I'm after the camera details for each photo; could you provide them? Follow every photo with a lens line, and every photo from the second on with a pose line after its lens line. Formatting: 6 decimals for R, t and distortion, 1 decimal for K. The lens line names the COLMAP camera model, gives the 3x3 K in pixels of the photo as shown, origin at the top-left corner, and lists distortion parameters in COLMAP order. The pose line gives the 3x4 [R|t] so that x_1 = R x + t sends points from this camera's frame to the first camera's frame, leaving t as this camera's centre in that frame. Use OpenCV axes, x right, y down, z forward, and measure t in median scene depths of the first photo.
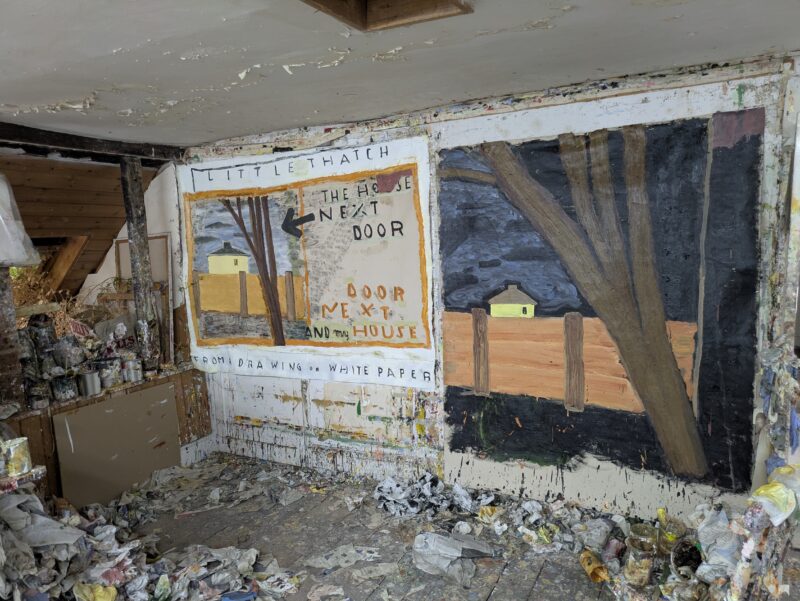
lens RADIAL K [[593.9, 0, 398.5], [0, 593.9, 302.4], [0, 0, 1]] dist [0.008271, 0.002429]
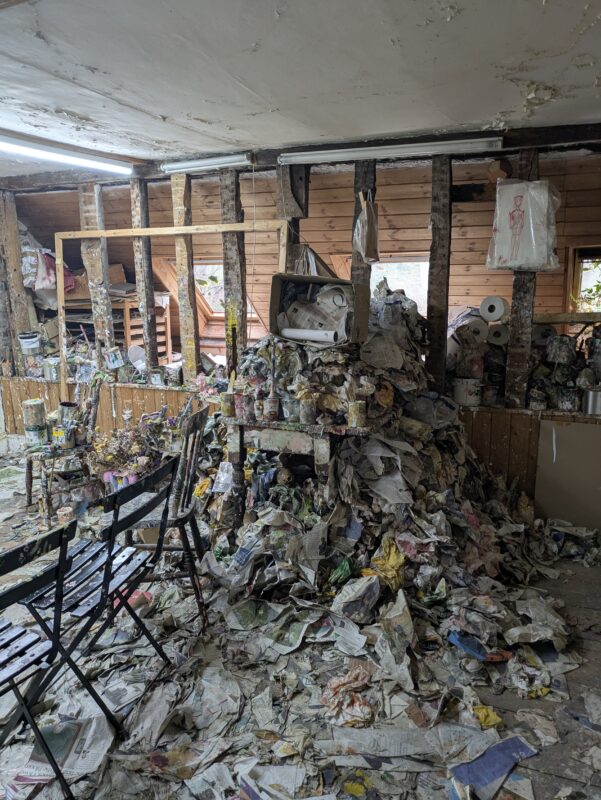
lens RADIAL K [[593.9, 0, 299.1], [0, 593.9, 402.3], [0, 0, 1]] dist [0.008271, 0.002429]
pose [[0.076584, 0.227917, -0.970664, 0.363436], [-0.108599, 0.969638, 0.219108, -0.018445], [0.991131, 0.088633, 0.099011, 0.465397]]
